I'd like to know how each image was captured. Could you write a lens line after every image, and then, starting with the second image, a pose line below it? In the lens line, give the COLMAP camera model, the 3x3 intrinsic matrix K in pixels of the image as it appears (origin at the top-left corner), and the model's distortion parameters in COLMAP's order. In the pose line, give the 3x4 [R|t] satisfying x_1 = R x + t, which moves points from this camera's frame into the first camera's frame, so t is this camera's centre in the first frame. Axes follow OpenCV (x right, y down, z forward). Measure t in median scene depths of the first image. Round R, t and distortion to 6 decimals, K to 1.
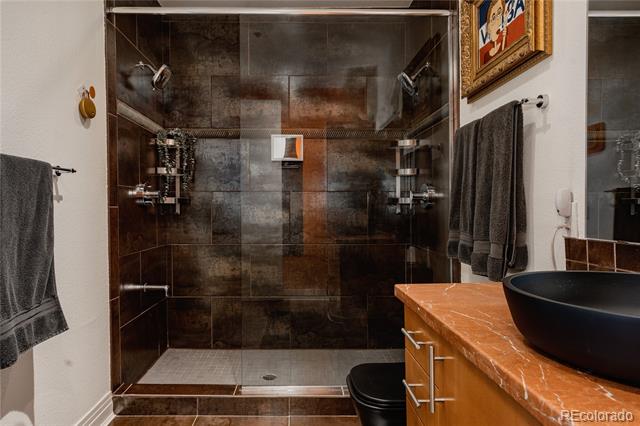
lens RADIAL K [[396.3, 0, 320.0], [0, 396.3, 213.0], [0, 0, 1]] dist [0.000768, 0.001203]
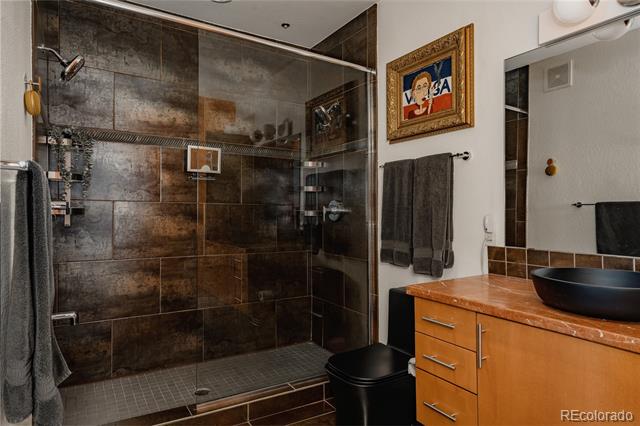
lens RADIAL K [[386.6, 0, 320.4], [0, 386.6, 206.8], [0, 0, 1]] dist [0.002290, 0.001097]
pose [[0.855155, 0.017014, 0.518093, -0.374892], [-0.005759, 0.999711, -0.023324, -0.026694], [-0.518341, 0.016962, 0.855006, 0.014092]]
